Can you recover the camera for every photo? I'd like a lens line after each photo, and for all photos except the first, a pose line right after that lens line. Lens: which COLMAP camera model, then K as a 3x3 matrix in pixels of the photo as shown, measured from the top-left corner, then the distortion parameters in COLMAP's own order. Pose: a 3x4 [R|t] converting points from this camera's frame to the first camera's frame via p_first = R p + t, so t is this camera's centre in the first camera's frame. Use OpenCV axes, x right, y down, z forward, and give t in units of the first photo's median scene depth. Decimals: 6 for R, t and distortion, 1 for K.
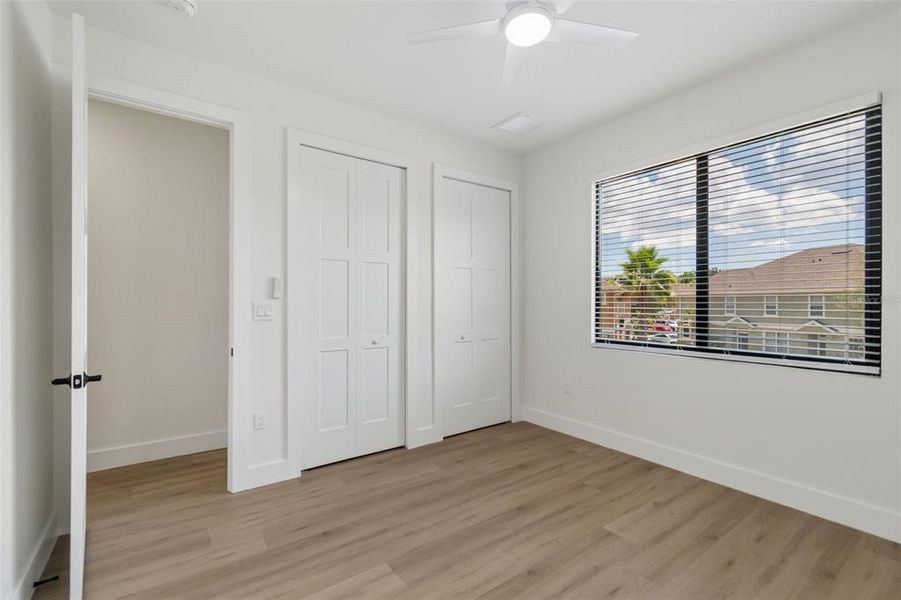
lens RADIAL K [[394.2, 0, 451.4], [0, 394.2, 306.2], [0, 0, 1]] dist [-0.015331, 0.000732]
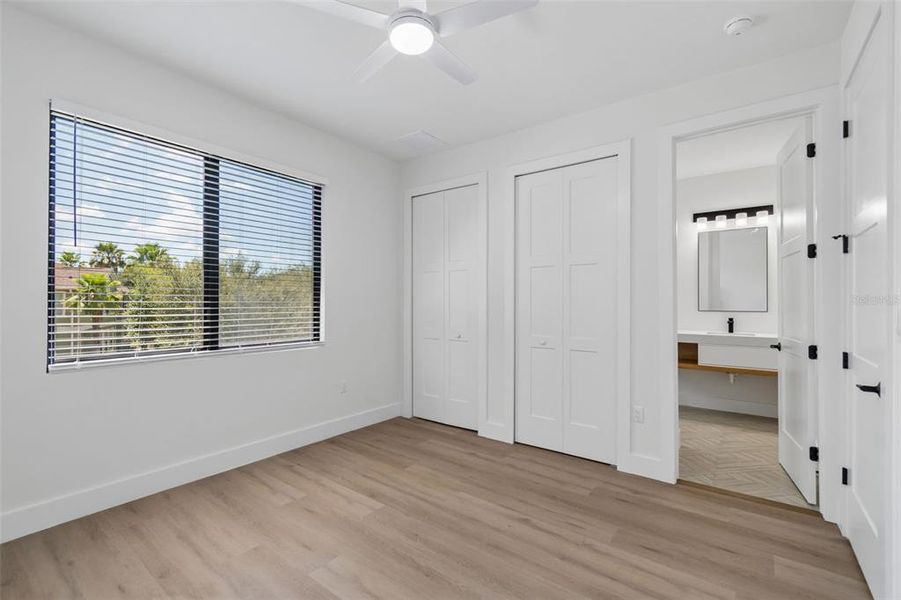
lens RADIAL K [[394.2, 0, 451.8], [0, 394.2, 304.2], [0, 0, 1]] dist [-0.015331, 0.000732]
pose [[-0.293007, -0.005807, 0.956093, -0.543504], [0.006061, 0.999950, 0.007931, -0.008096], [-0.956091, 0.008119, -0.292957, 0.748029]]
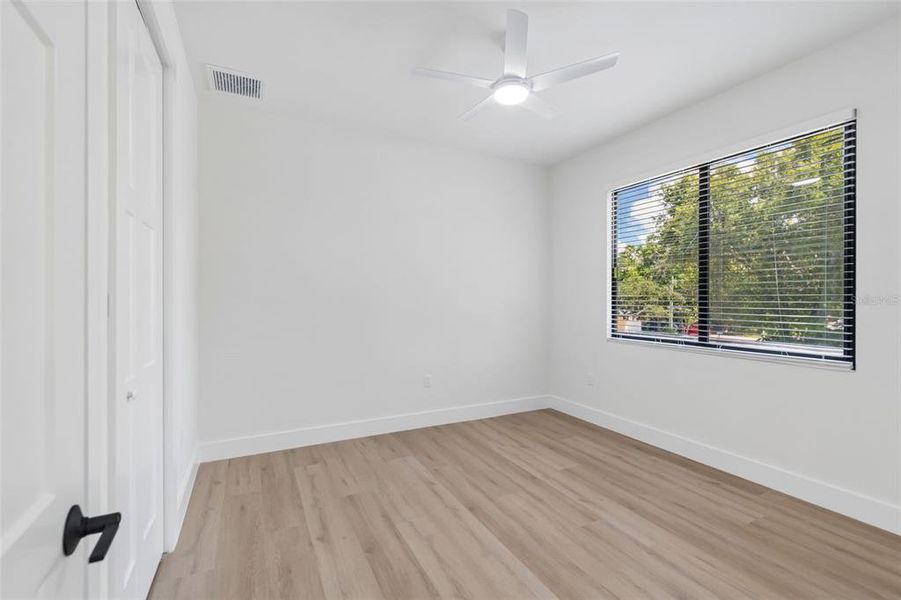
lens RADIAL K [[394.2, 0, 455.5], [0, 394.2, 307.3], [0, 0, 1]] dist [-0.015331, 0.000732]
pose [[0.988609, 0.010976, -0.150108, 0.131016], [-0.009536, 0.999901, 0.010314, 0.002873], [0.150207, -0.008766, 0.988616, -0.190554]]
